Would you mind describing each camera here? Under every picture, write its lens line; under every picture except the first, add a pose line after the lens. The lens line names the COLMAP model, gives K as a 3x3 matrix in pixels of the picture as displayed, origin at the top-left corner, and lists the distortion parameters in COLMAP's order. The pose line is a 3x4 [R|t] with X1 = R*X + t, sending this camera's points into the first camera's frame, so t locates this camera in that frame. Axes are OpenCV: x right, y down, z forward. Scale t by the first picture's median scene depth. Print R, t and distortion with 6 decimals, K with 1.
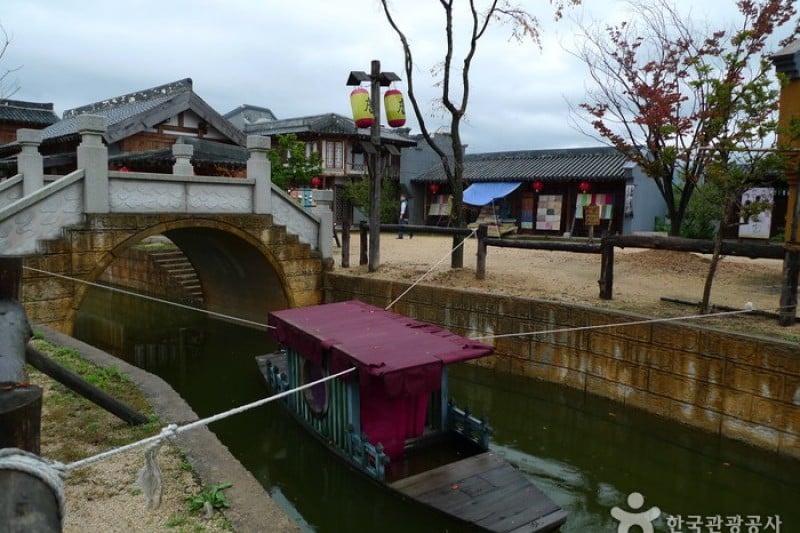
lens RADIAL K [[574.3, 0, 400.0], [0, 574.3, 266.5], [0, 0, 1]] dist [-0.024003, -0.006264]
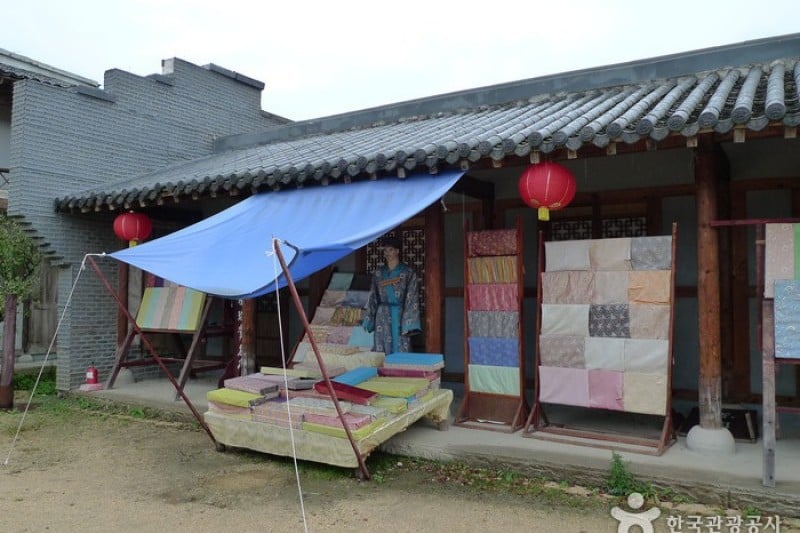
lens RADIAL K [[638.8, 0, 400.0], [0, 638.8, 266.5], [0, 0, 1]] dist [0.002805, -0.002109]
pose [[0.992618, -0.023163, 0.119047, 0.161425], [0.036420, 0.993218, -0.110416, -0.091063], [-0.115682, 0.113937, 0.986730, 0.776873]]
